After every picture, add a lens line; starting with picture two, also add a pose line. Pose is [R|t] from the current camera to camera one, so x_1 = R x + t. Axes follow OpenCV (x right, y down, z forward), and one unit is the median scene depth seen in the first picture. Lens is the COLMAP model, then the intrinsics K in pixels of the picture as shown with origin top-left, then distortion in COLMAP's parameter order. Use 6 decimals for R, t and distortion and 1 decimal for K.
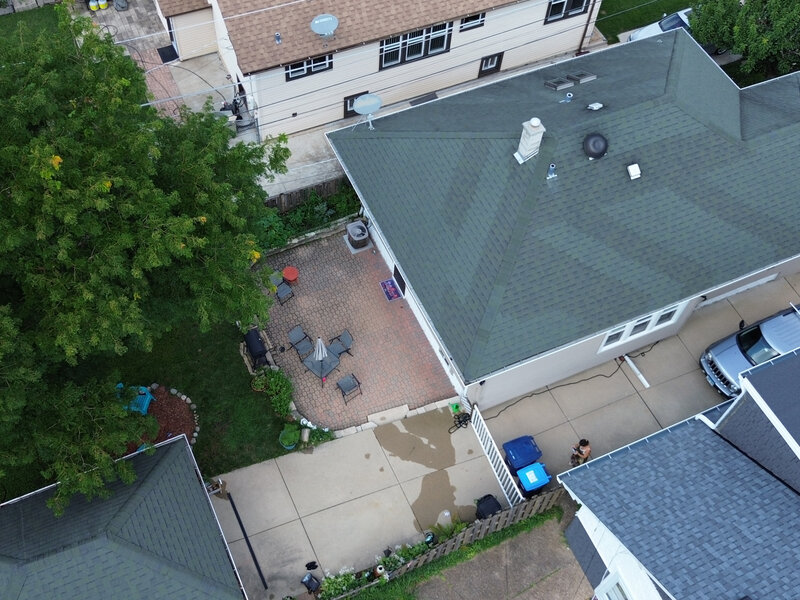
lens RADIAL K [[845.7, 0, 389.3], [0, 845.7, 313.2], [0, 0, 1]] dist [0.206939, -0.858490]
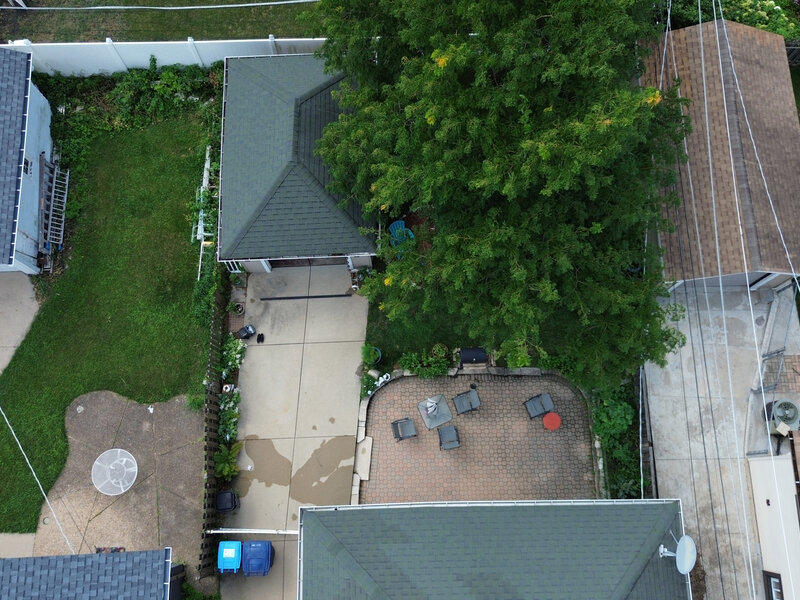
lens RADIAL K [[753.8, 0, 400.0], [0, 753.8, 300.0], [0, 0, 1]] dist [0.090685, -0.136598]
pose [[-0.394148, 0.879866, -0.265486, 0.058086], [-0.789979, -0.176729, 0.587112, -0.419288], [0.469661, 0.441137, 0.764733, 0.249813]]
